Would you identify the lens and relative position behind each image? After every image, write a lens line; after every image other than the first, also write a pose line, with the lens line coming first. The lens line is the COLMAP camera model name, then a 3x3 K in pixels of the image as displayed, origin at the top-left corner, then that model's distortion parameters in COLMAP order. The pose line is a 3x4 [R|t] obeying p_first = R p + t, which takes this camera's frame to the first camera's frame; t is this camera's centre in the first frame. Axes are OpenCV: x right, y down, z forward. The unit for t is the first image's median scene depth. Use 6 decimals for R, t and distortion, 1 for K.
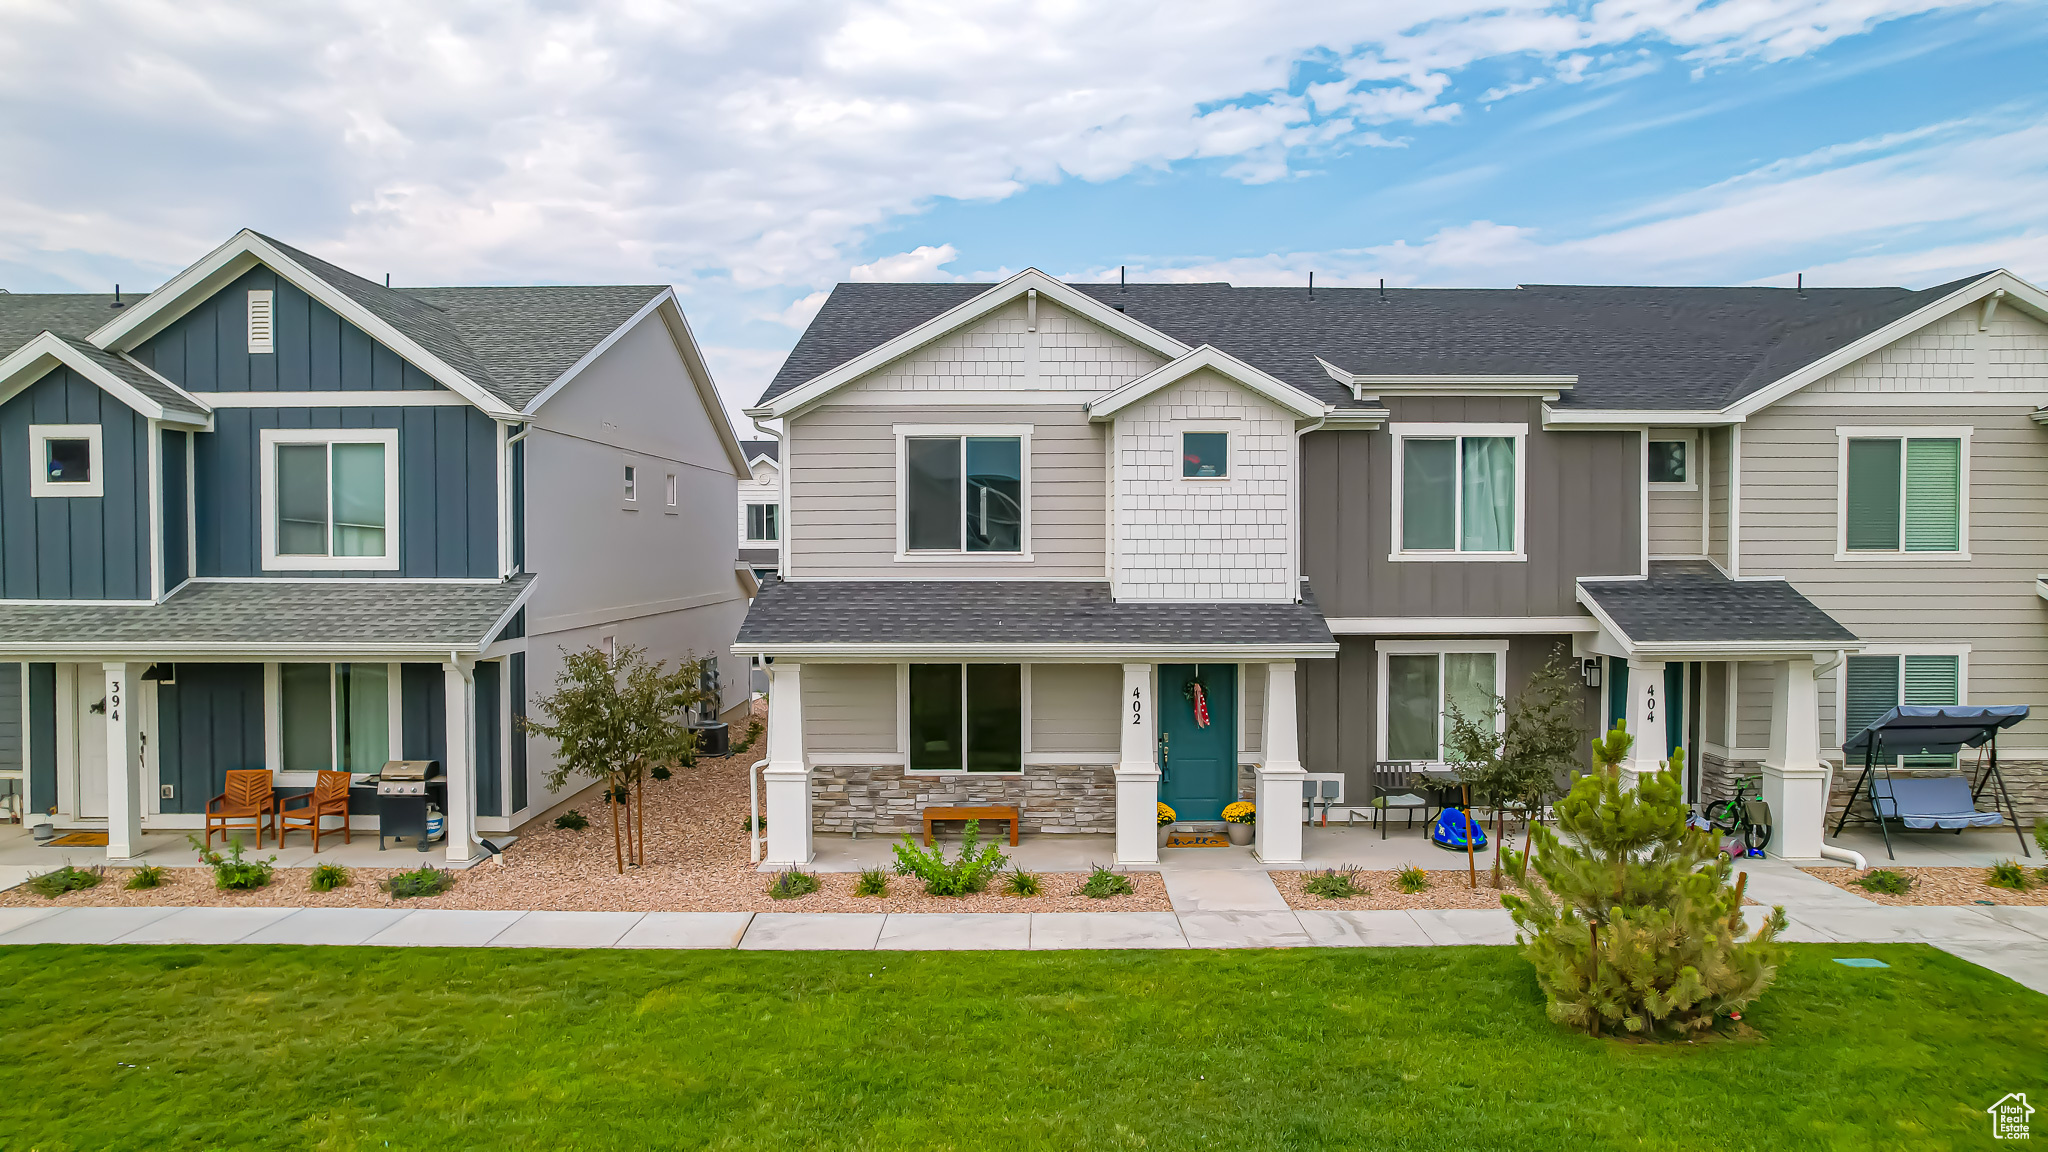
lens RADIAL K [[1320.7, 0, 1024.0], [0, 1320.7, 576.0], [0, 0, 1]] dist [-0.084537, 0.076683]
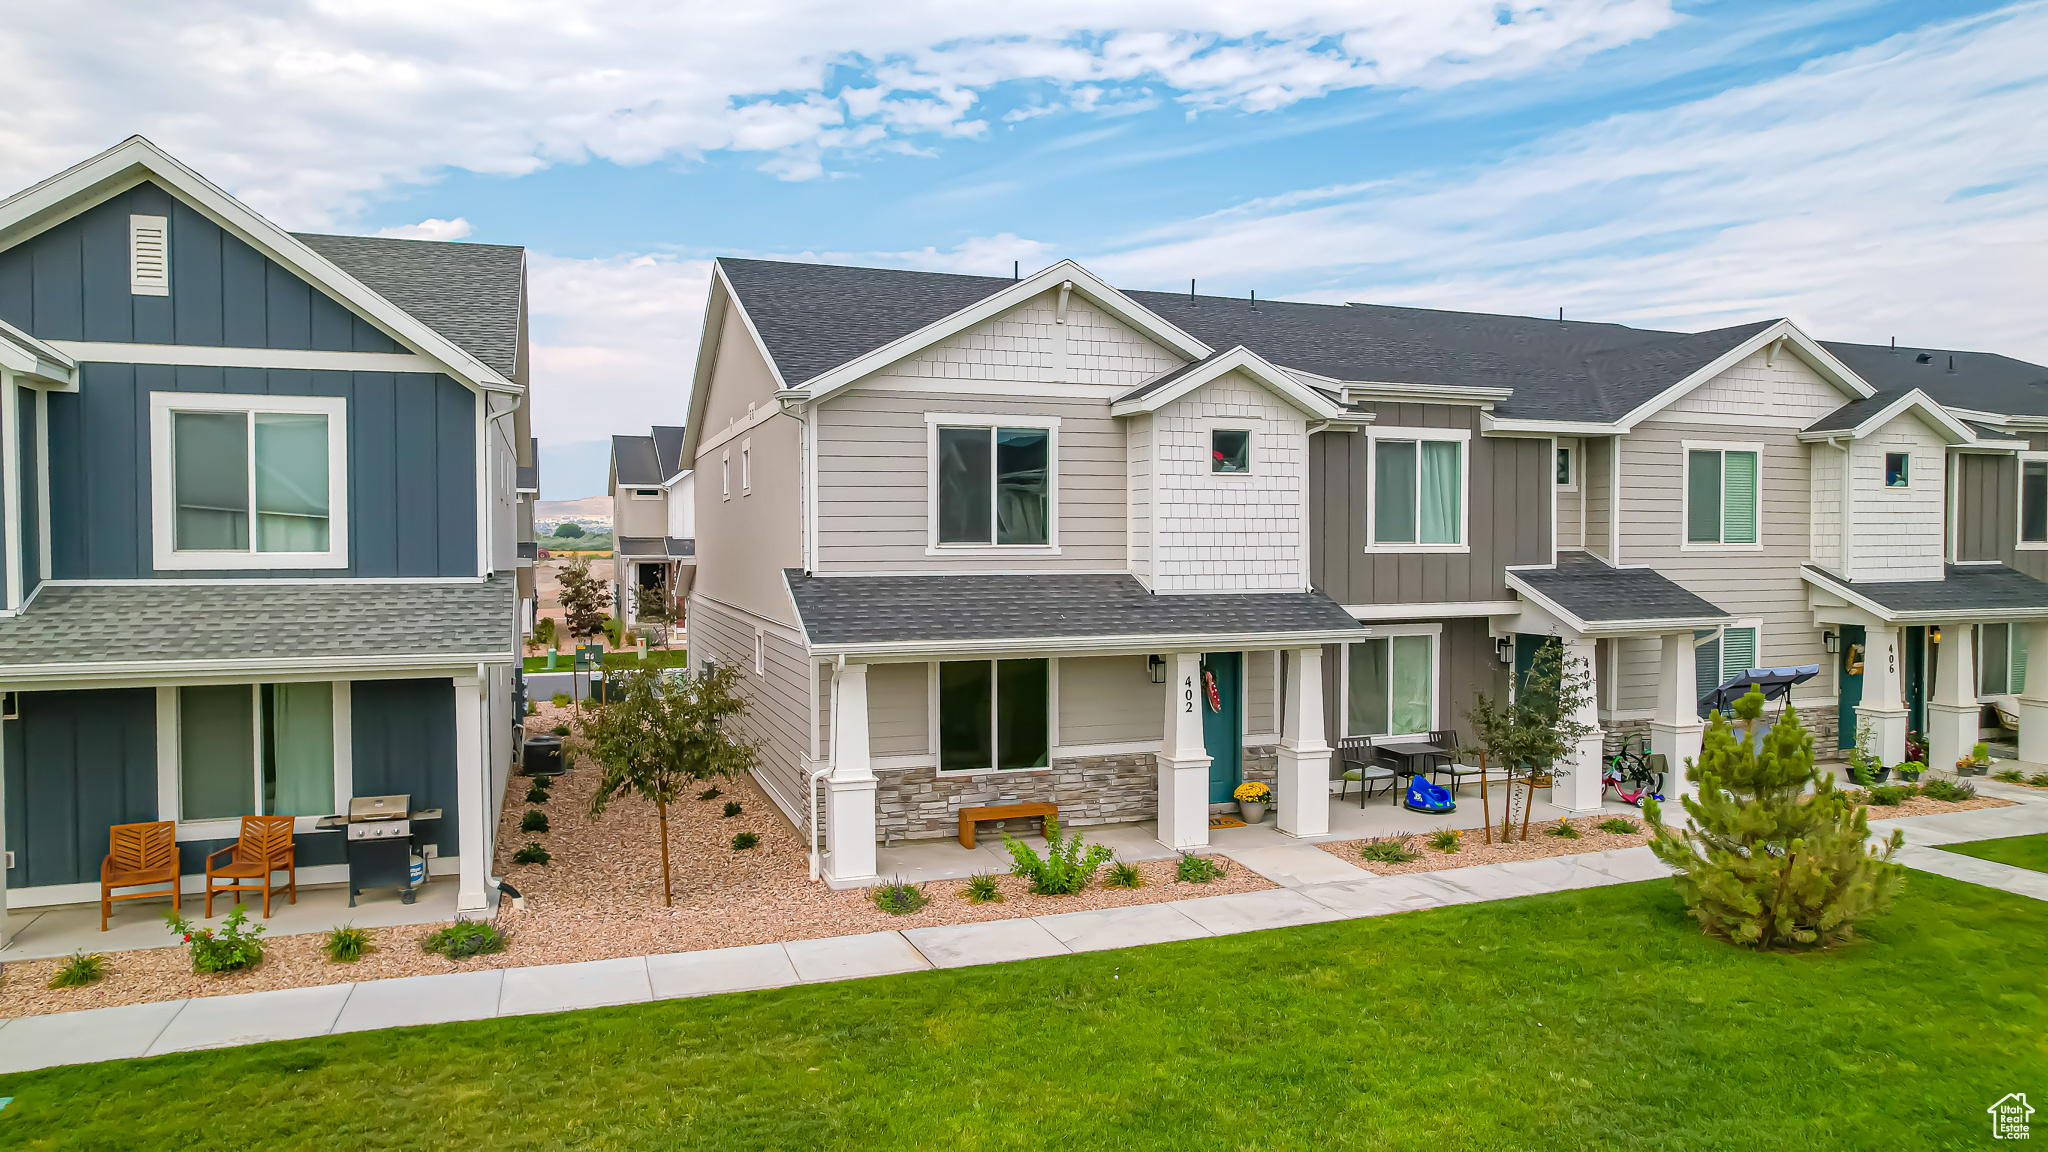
lens RADIAL K [[1320.7, 0, 1024.0], [0, 1320.7, 576.0], [0, 0, 1]] dist [-0.084537, 0.076683]
pose [[0.938830, -0.009732, 0.344242, -0.373189], [0.009194, 0.999953, 0.003197, 0.001818], [-0.344257, 0.000164, 0.938875, 0.077893]]
